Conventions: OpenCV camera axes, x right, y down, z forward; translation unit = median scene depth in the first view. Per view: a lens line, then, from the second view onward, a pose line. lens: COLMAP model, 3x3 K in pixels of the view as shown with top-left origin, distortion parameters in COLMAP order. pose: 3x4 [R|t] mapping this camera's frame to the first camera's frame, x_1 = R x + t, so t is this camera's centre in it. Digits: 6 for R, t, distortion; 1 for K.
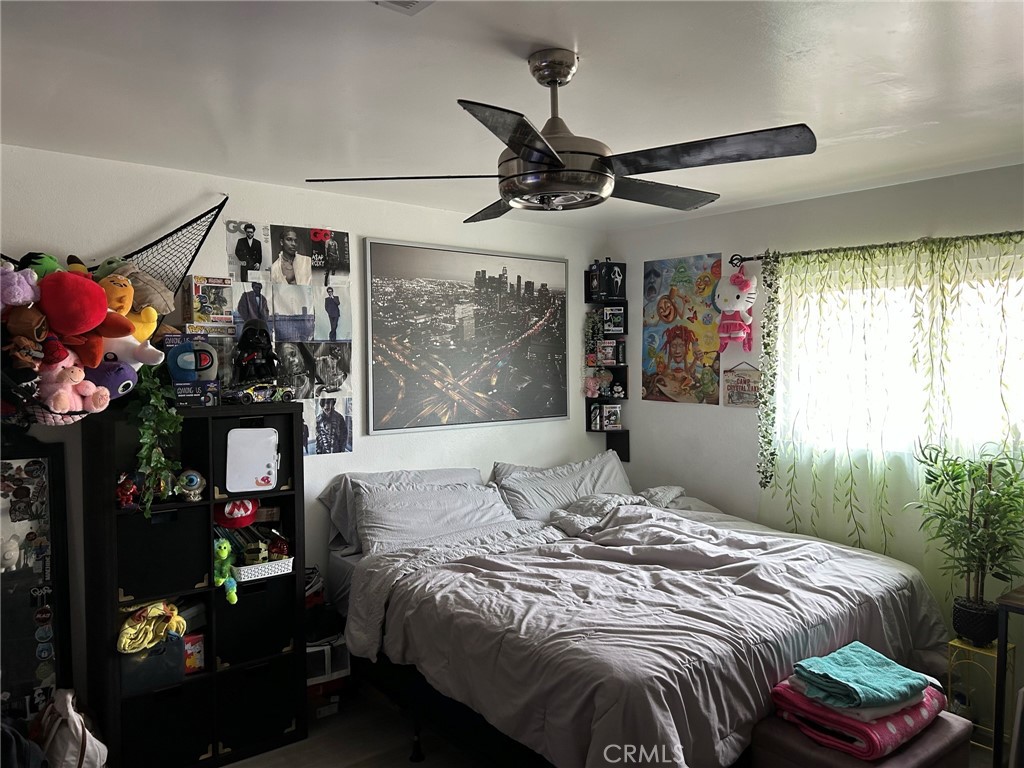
lens RADIAL K [[767.4, 0, 512.6], [0, 767.4, 383.5], [0, 0, 1]] dist [0.064824, -0.070710]
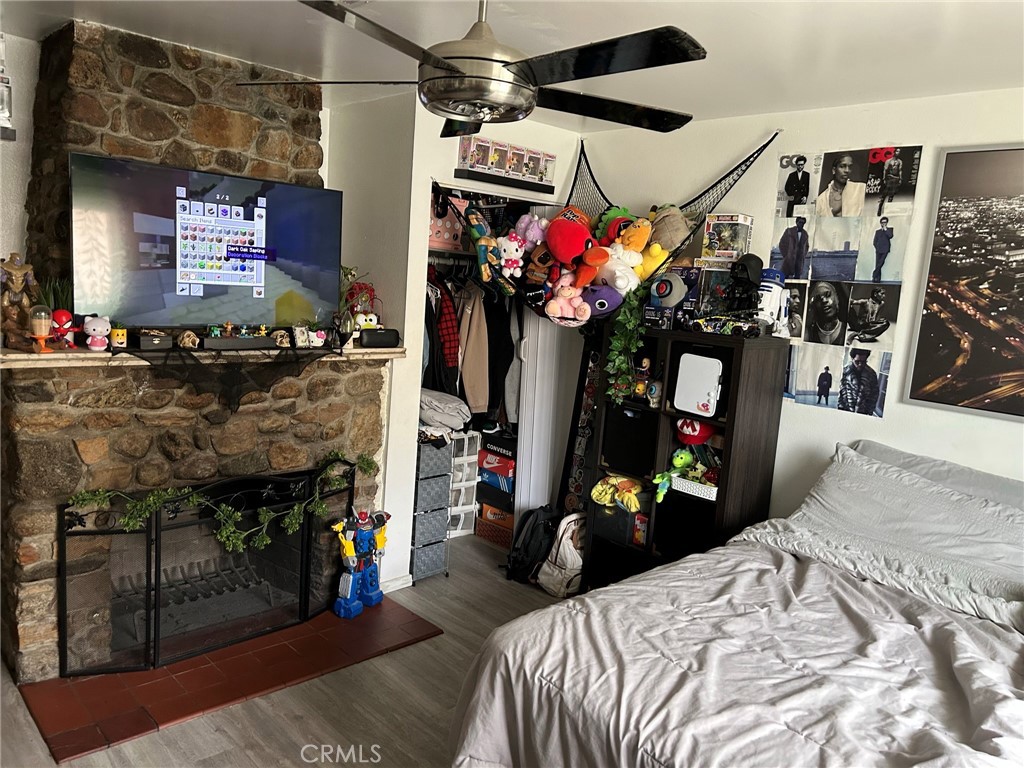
lens RADIAL K [[767.4, 0, 513.4], [0, 767.4, 385.7], [0, 0, 1]] dist [0.064824, -0.070710]
pose [[0.069521, 0.153896, -0.985638, 0.613367], [-0.106244, 0.983552, 0.146076, -0.026222], [0.991907, 0.094563, 0.084728, 0.566280]]
